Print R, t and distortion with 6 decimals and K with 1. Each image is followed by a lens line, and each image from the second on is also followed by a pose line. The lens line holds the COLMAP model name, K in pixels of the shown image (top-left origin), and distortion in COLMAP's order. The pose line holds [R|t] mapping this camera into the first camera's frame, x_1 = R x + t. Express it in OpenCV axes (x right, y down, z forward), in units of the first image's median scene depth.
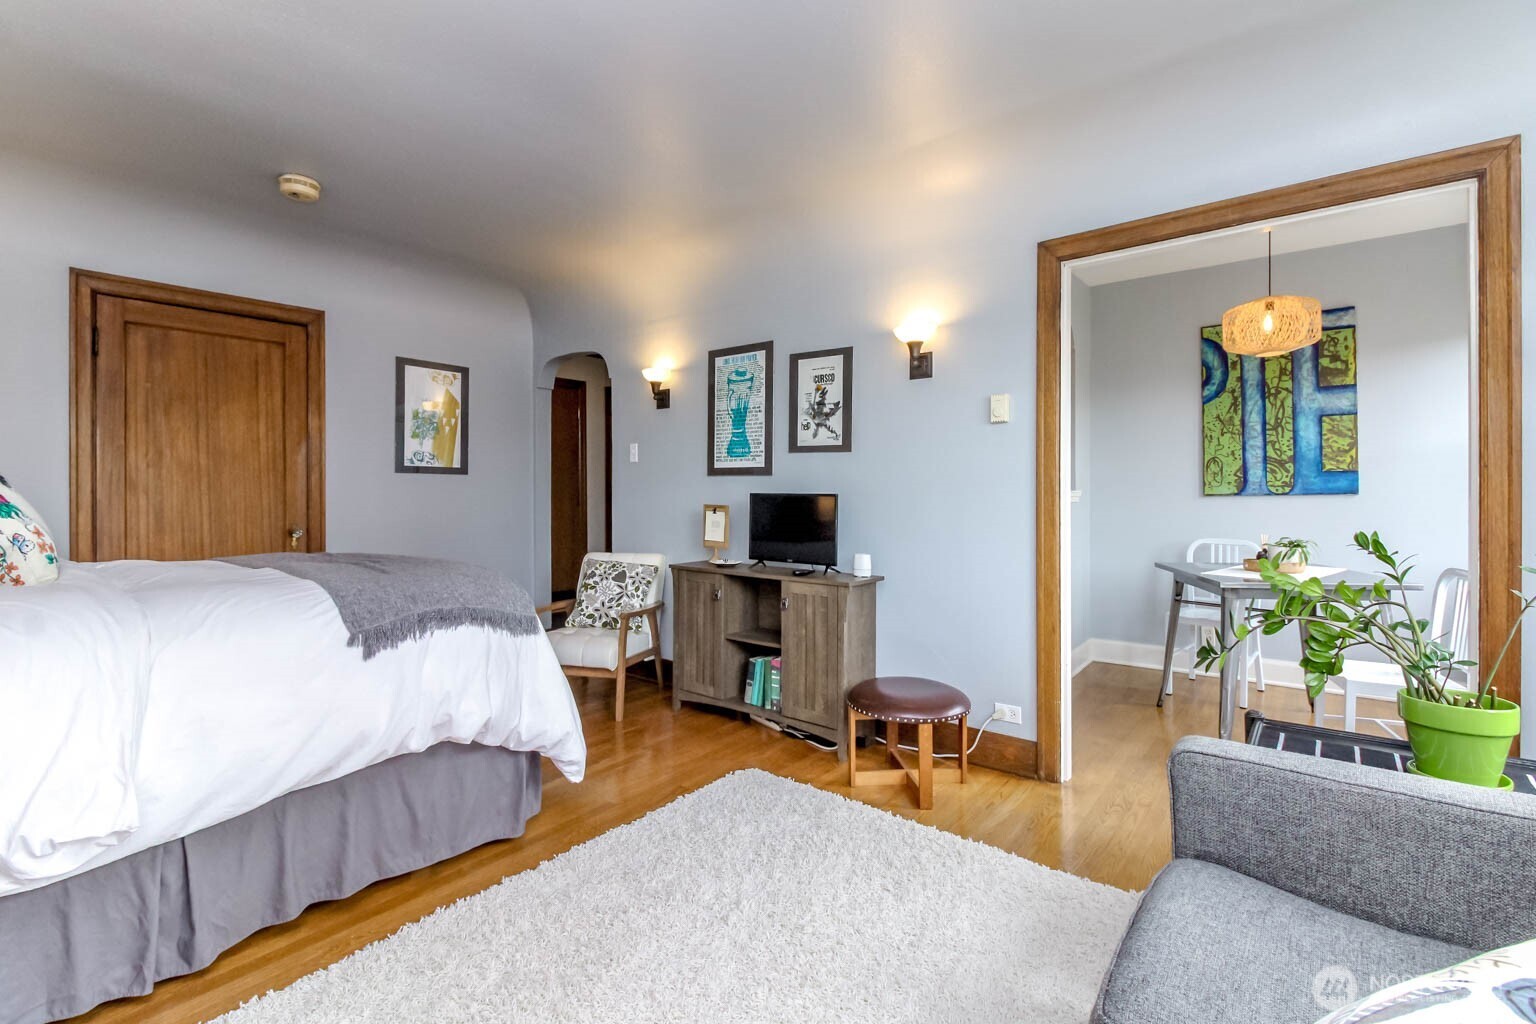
lens RADIAL K [[705.7, 0, 762.1], [0, 705.7, 490.1], [0, 0, 1]] dist [0.011683, -0.009555]
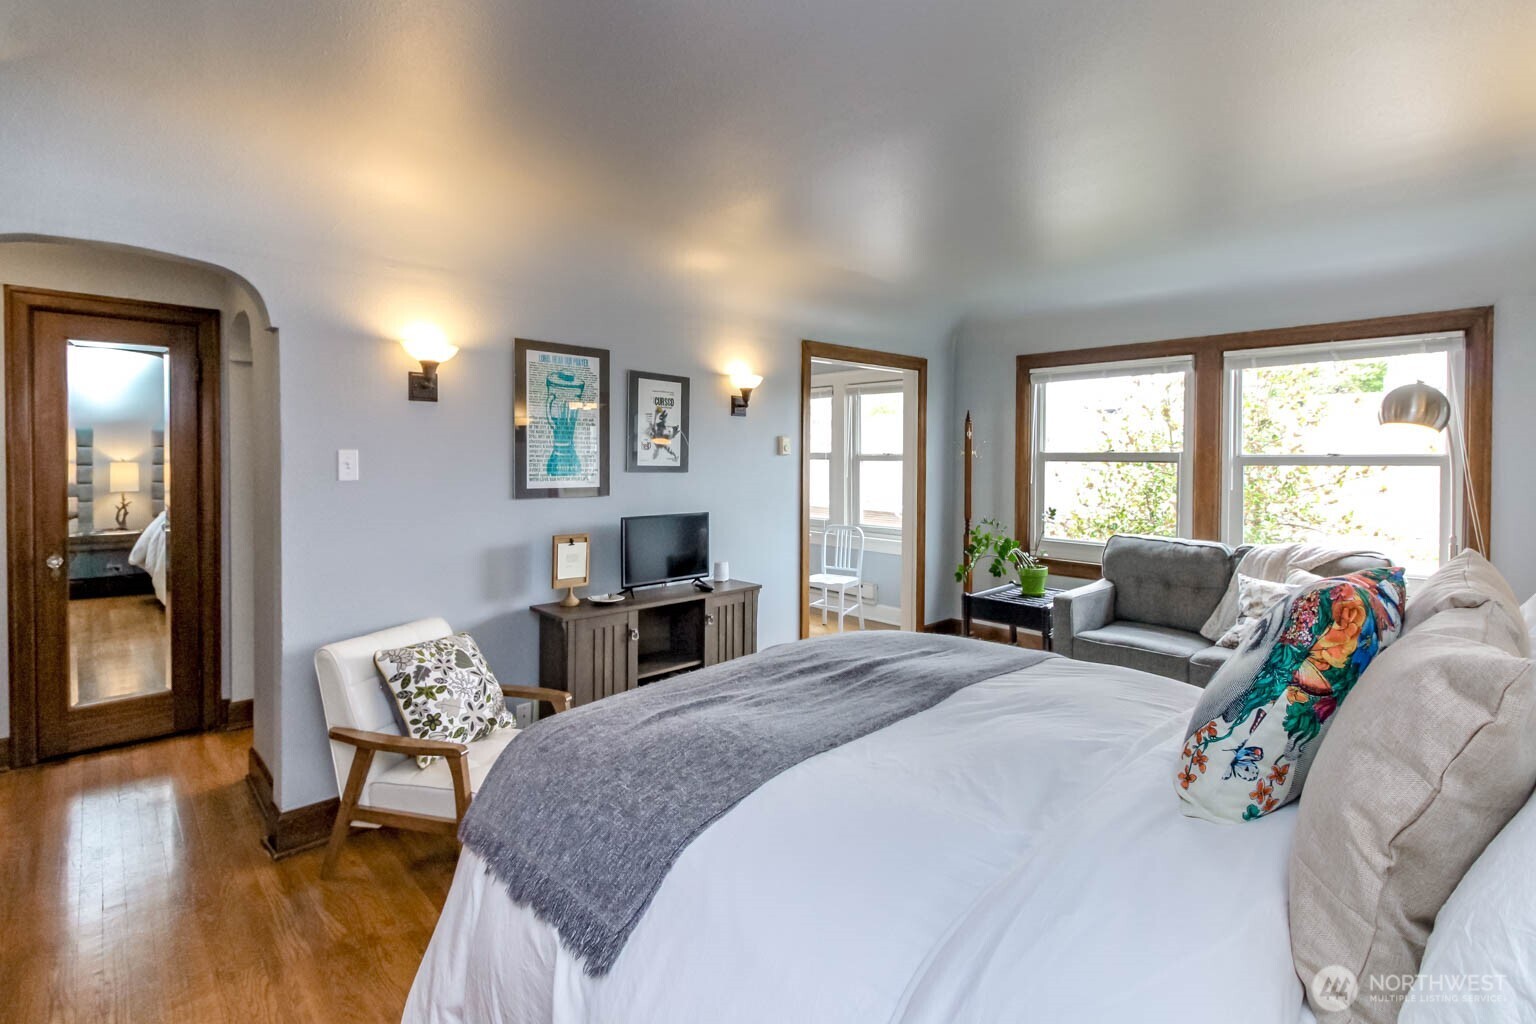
lens RADIAL K [[705.7, 0, 759.0], [0, 705.7, 464.5], [0, 0, 1]] dist [0.011683, -0.009555]
pose [[0.130659, -0.008557, 0.991390, -0.851445], [-0.001452, 0.999960, 0.008822, -0.068755], [-0.991426, -0.002592, 0.130642, 0.664513]]
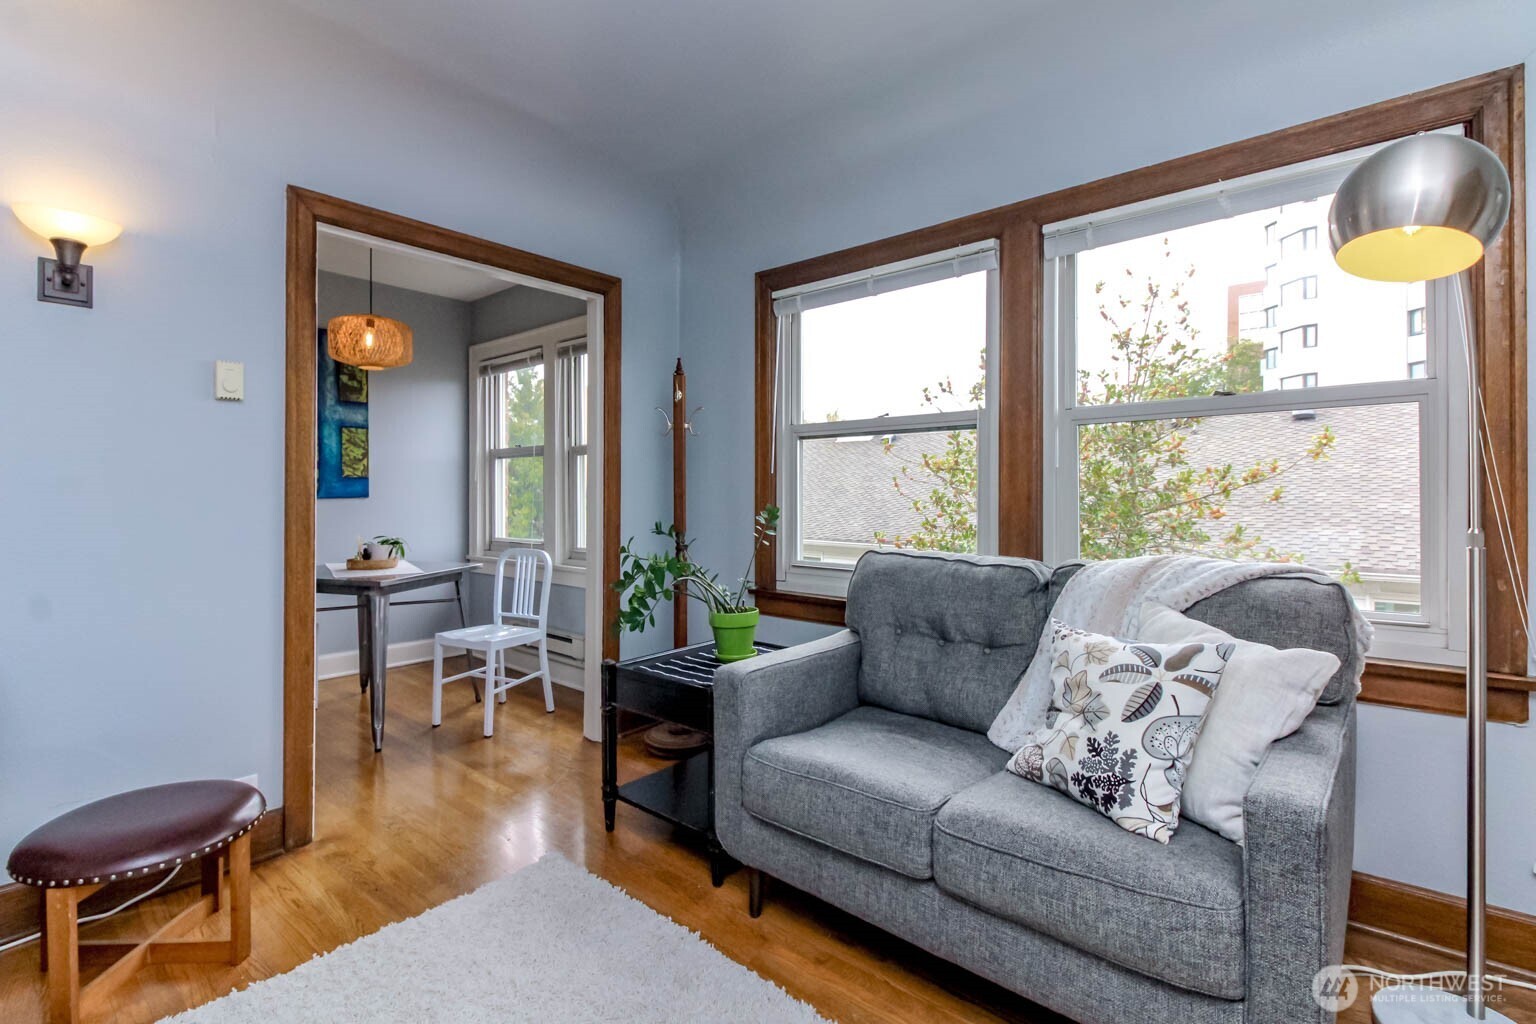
lens RADIAL K [[705.7, 0, 755.8], [0, 705.7, 492.0], [0, 0, 1]] dist [0.011683, -0.009555]
pose [[0.025827, 0.009322, 0.999623, -0.299592], [-0.001023, 0.999956, -0.009299, 0.006172], [-0.999666, -0.000782, 0.025835, 0.333041]]
